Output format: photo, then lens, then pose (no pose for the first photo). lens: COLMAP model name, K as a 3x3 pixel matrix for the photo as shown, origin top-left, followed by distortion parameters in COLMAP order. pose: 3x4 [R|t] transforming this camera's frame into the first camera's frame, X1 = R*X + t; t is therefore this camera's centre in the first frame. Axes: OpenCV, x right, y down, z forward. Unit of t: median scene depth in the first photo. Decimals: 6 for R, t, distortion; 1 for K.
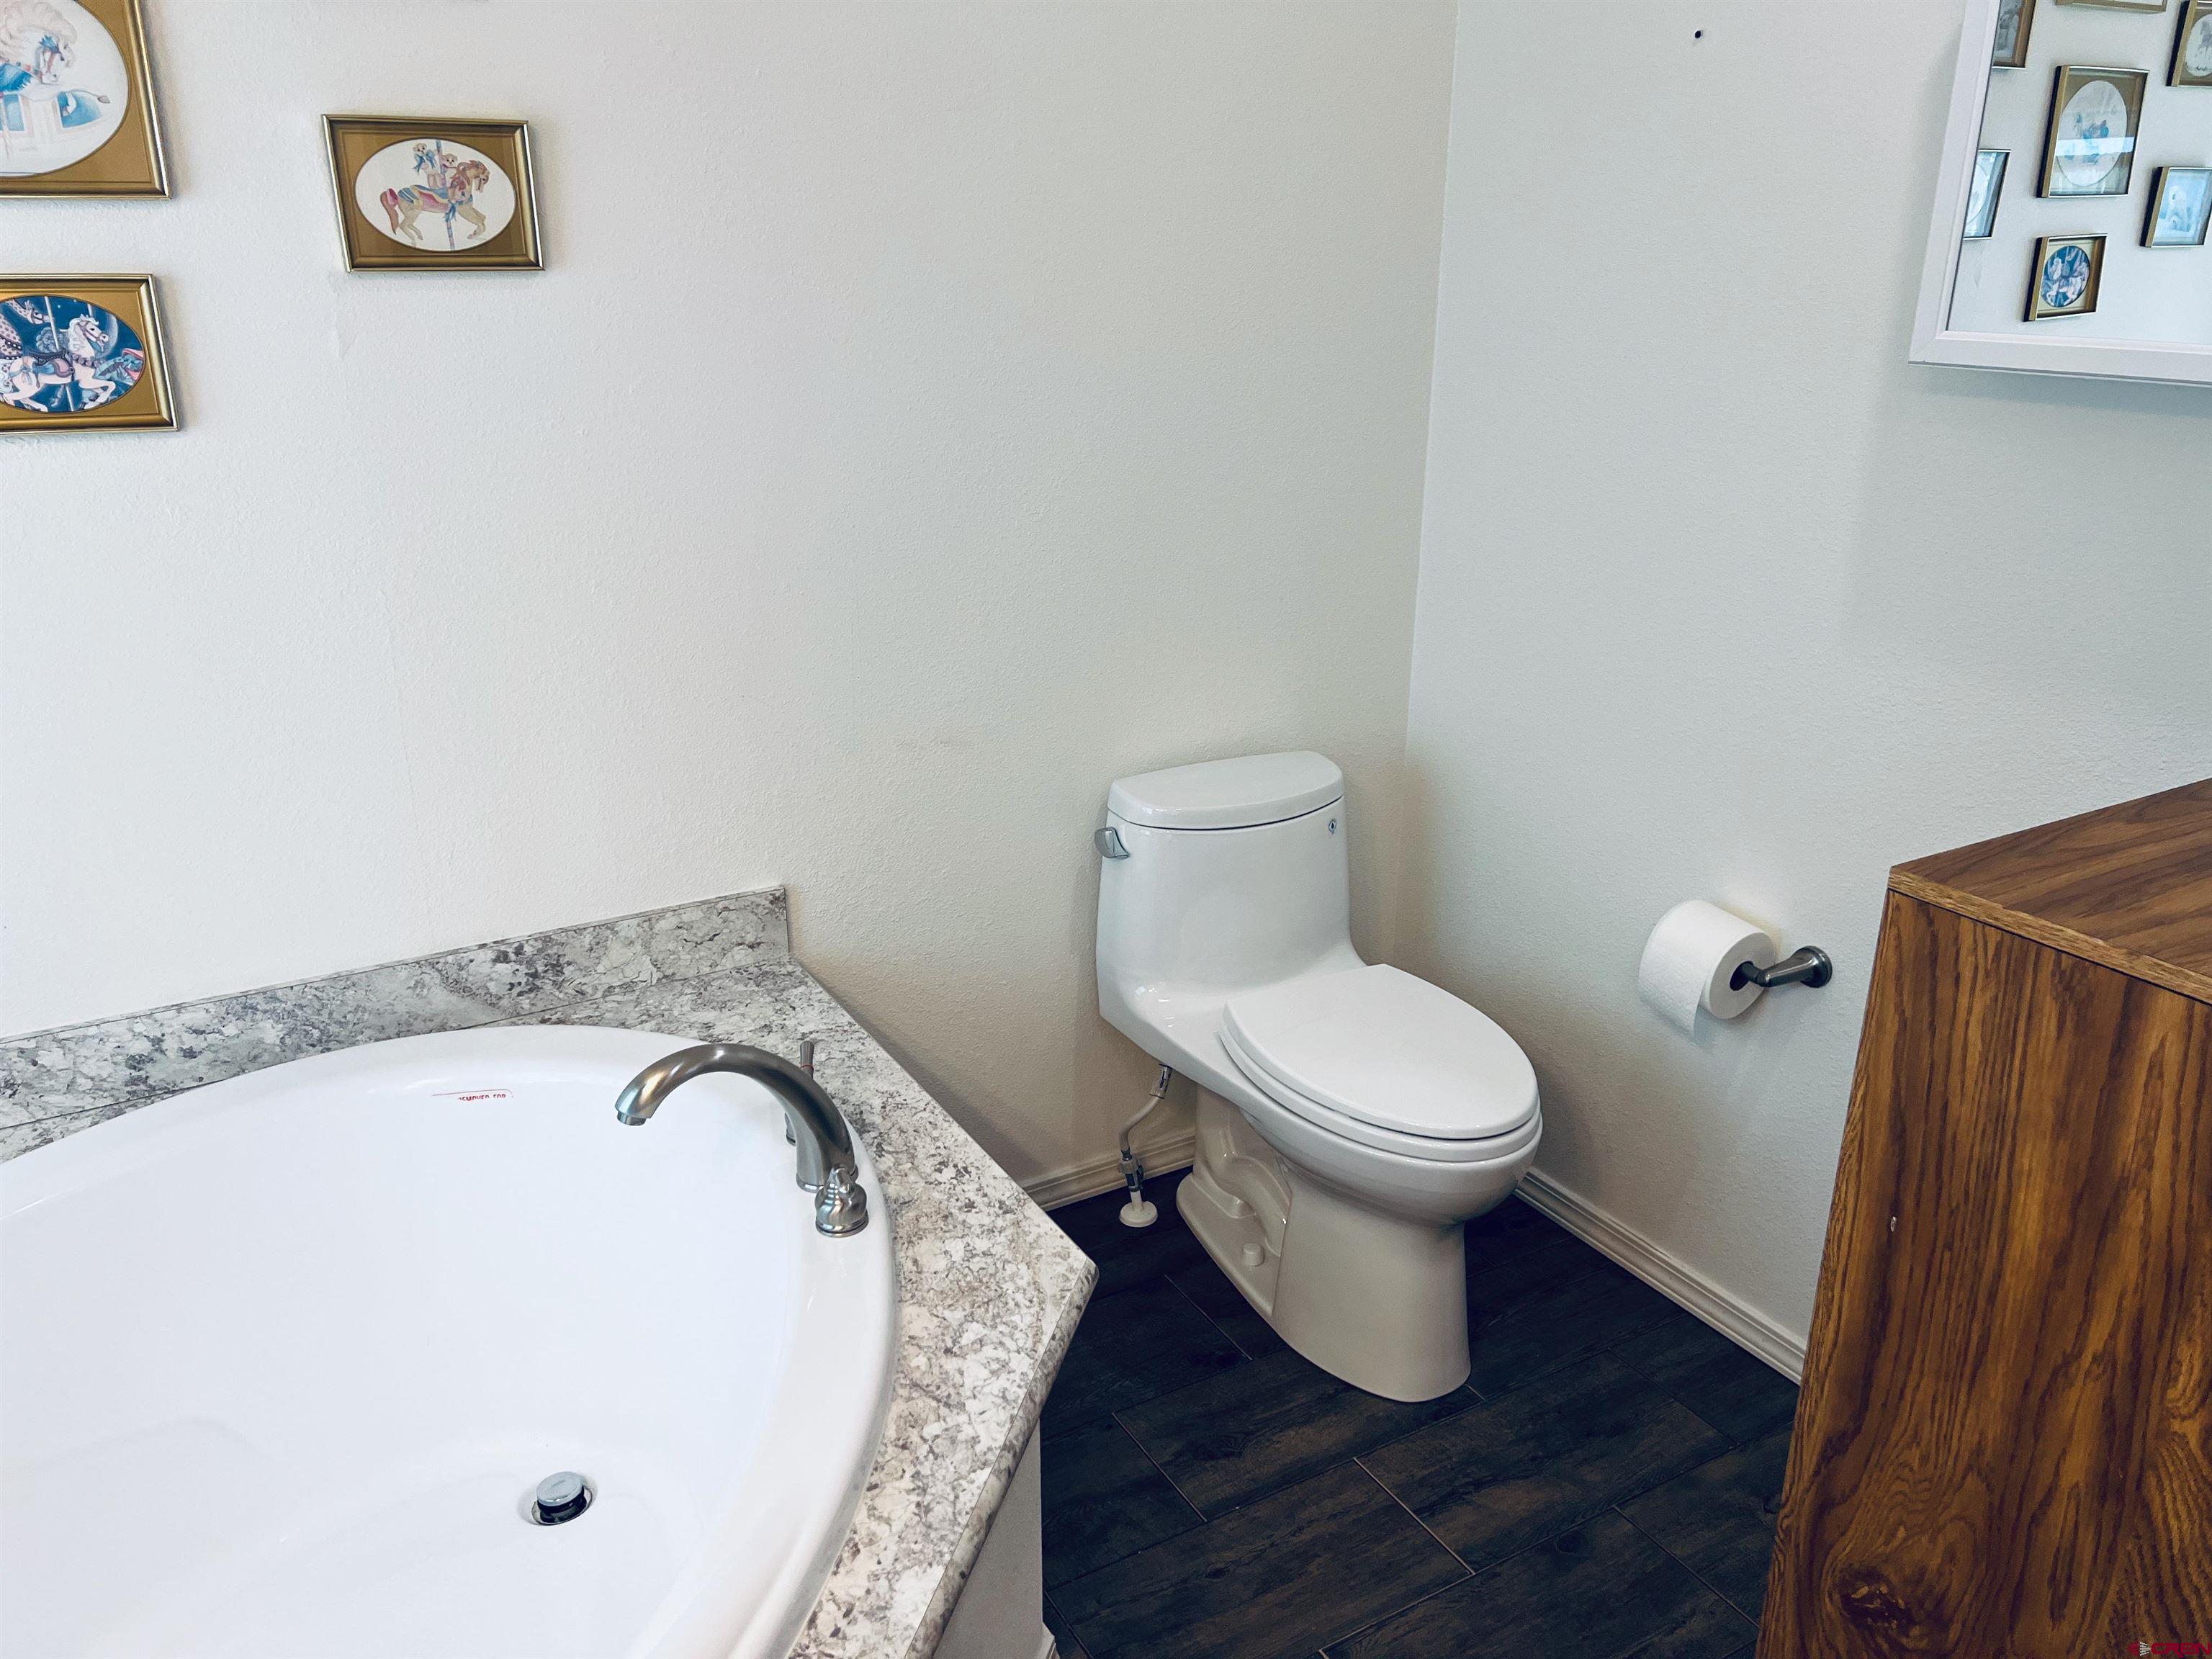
lens RADIAL K [[1662.5, 0, 1117.8], [0, 1662.5, 834.0], [0, 0, 1]] dist [0.058154, -0.063031]
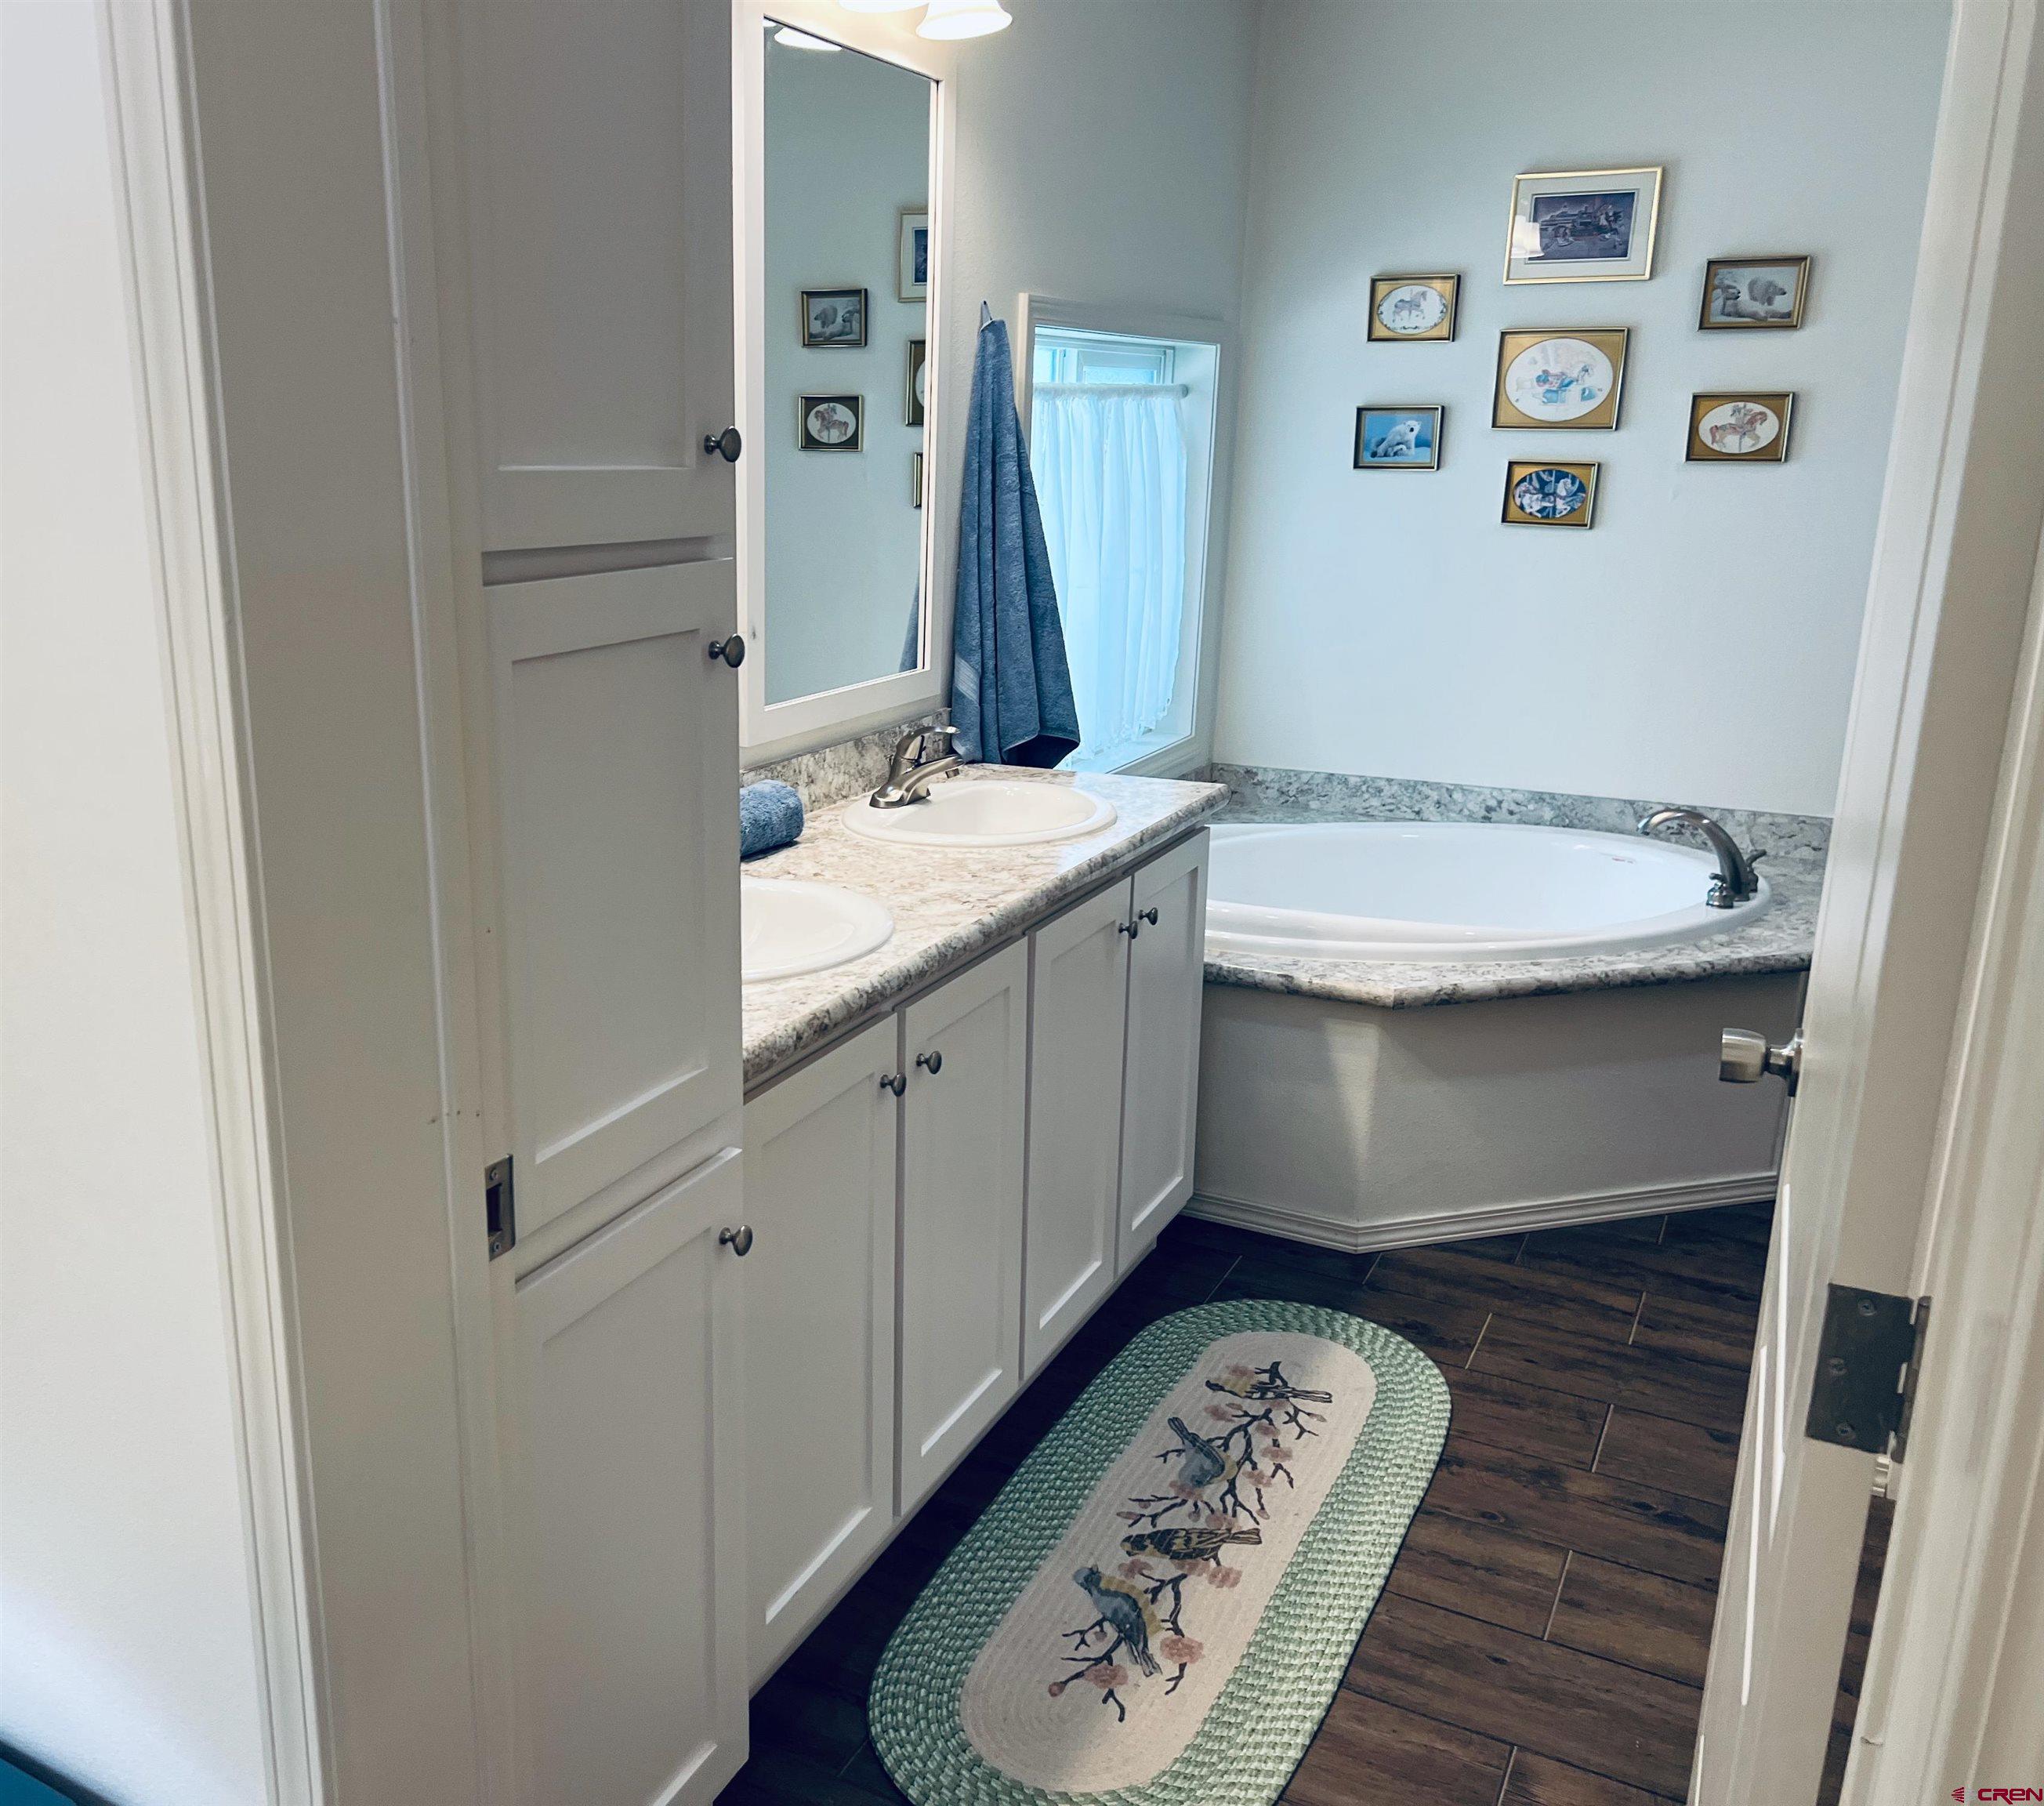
lens RADIAL K [[1800.3, 0, 819.9], [0, 1800.3, 902.4], [0, 0, 1]] dist [0.069439, -0.102546]
pose [[0.498945, 0.224741, -0.836986, 1.010169], [-0.296808, 0.951696, 0.078608, 0.328845], [0.814223, 0.209203, 0.541549, -0.989751]]
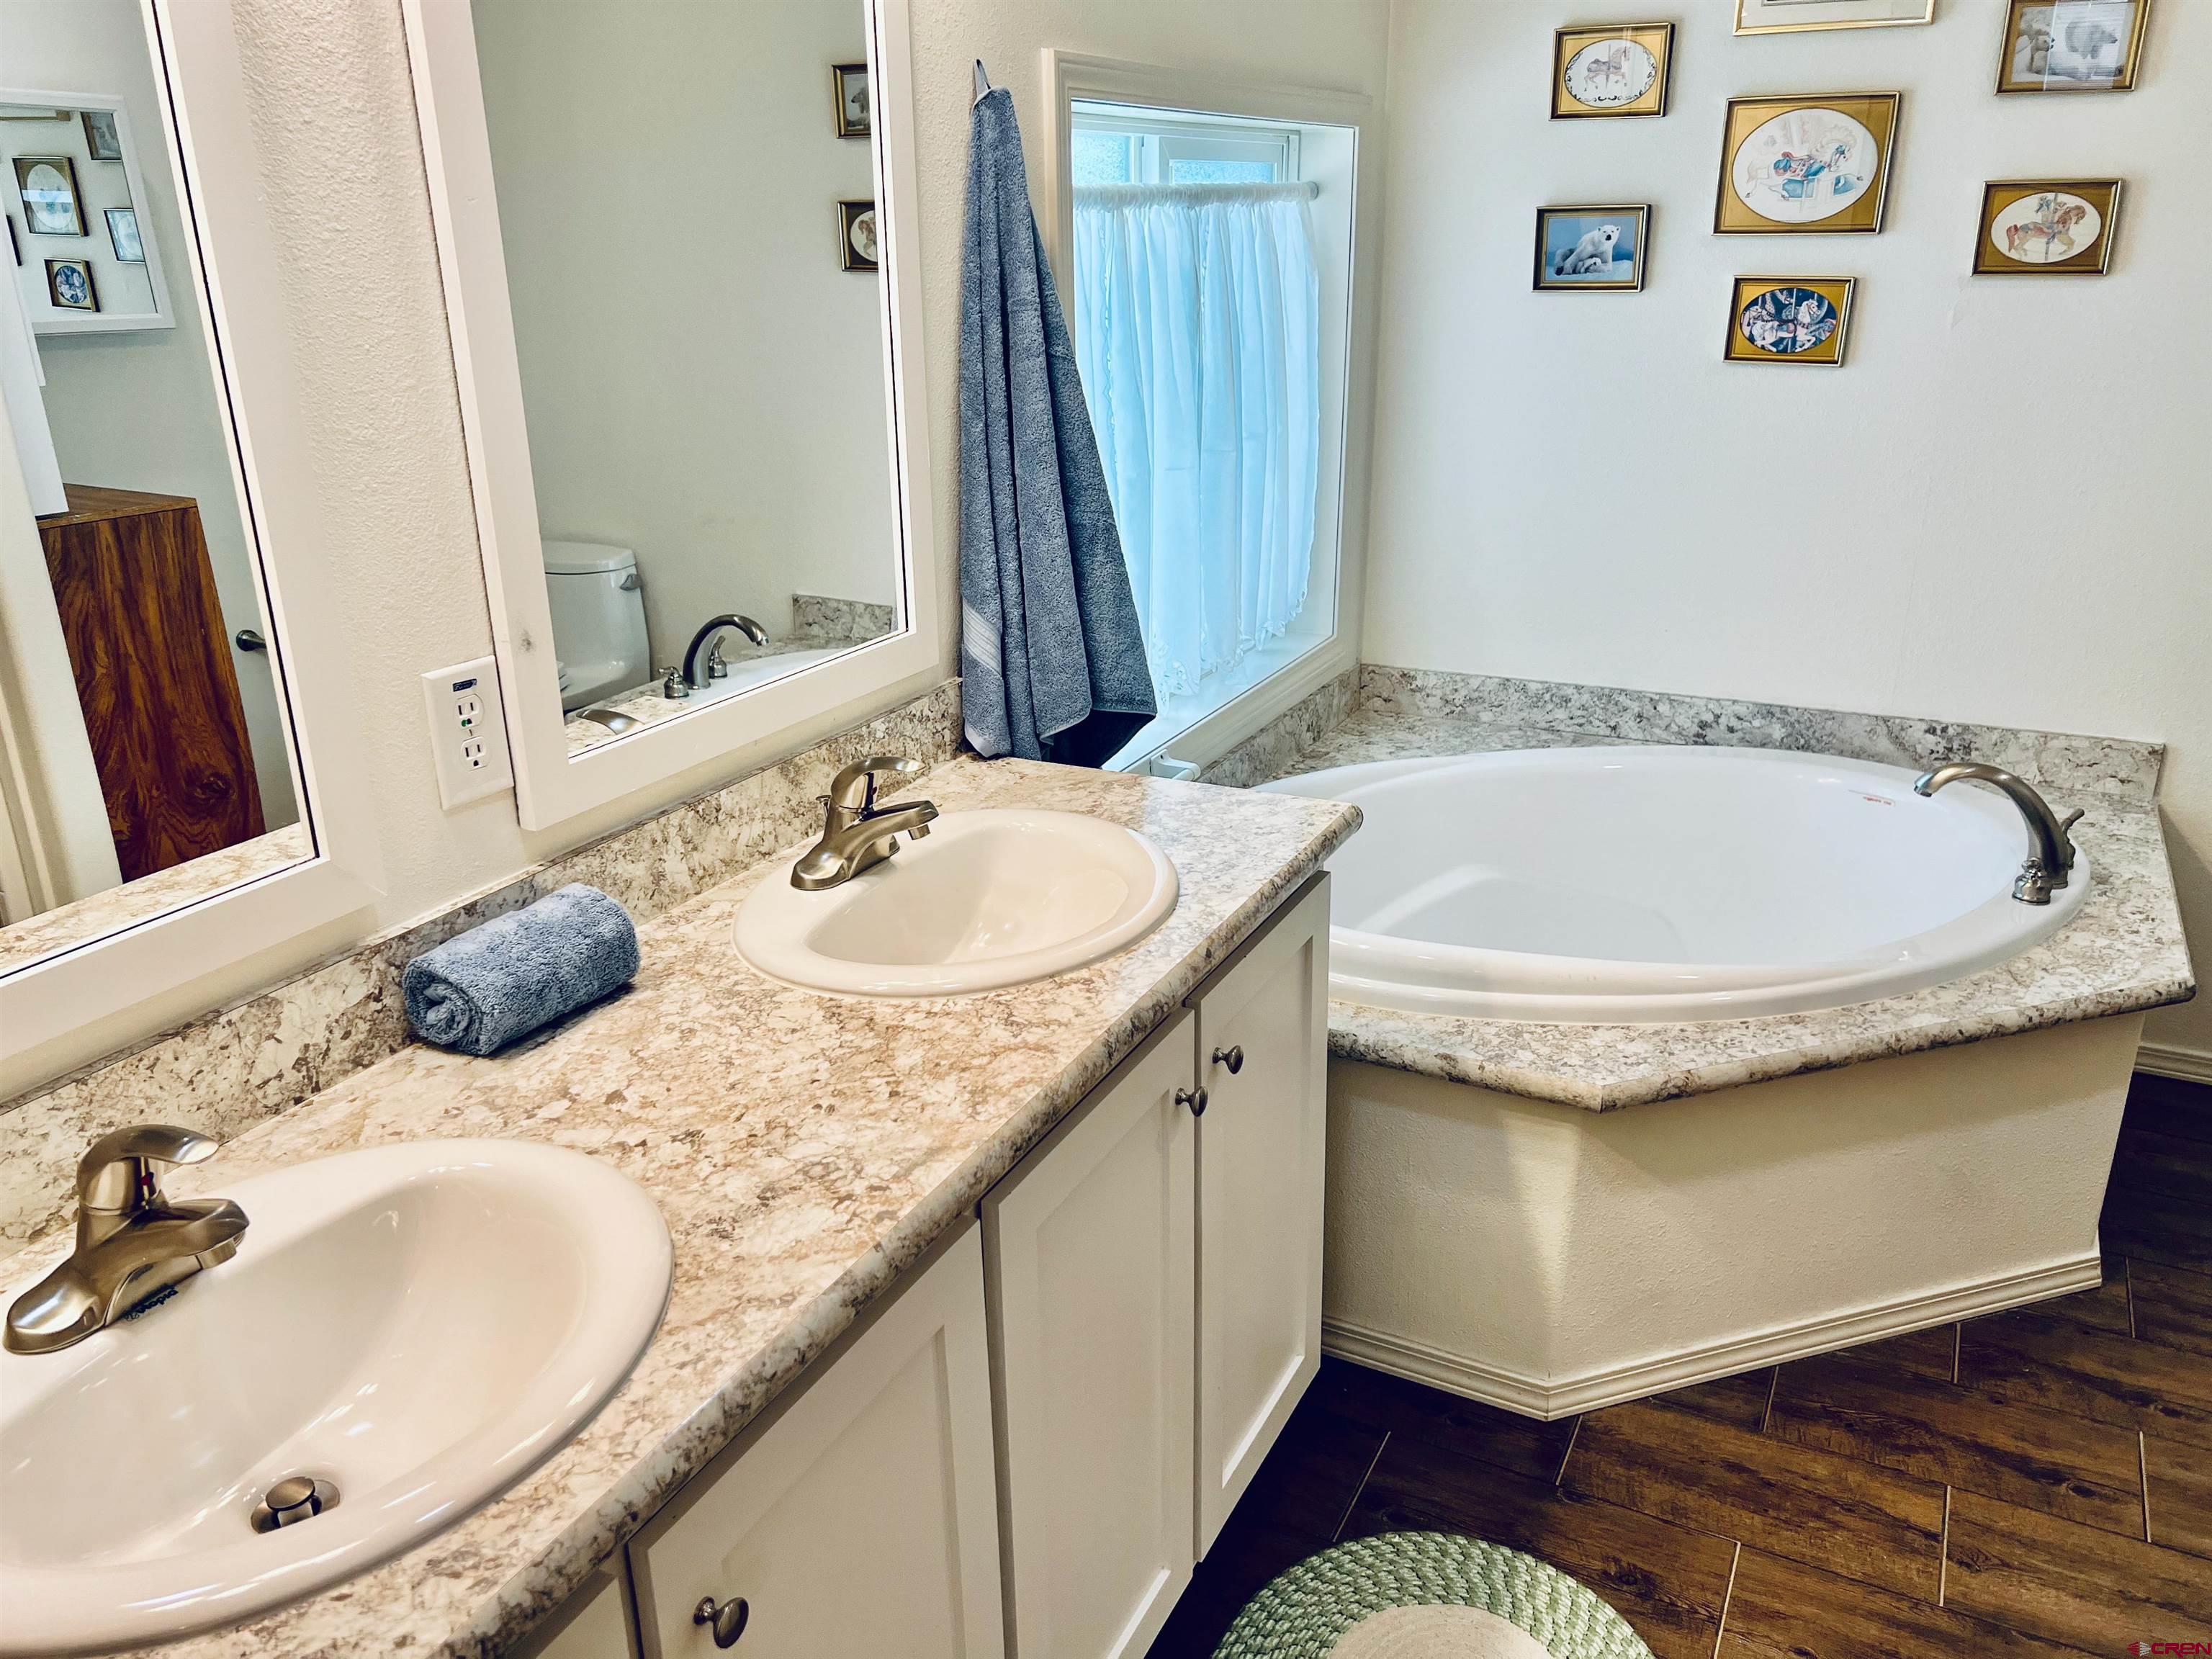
lens RADIAL K [[1662.5, 0, 1089.8], [0, 1662.5, 826.6], [0, 0, 1]] dist [0.058154, -0.063031]
pose [[0.532967, 0.284278, -0.796952, 0.505037], [-0.272690, 0.949326, 0.156268, 0.139189], [0.800991, 0.134035, 0.583480, -0.525357]]
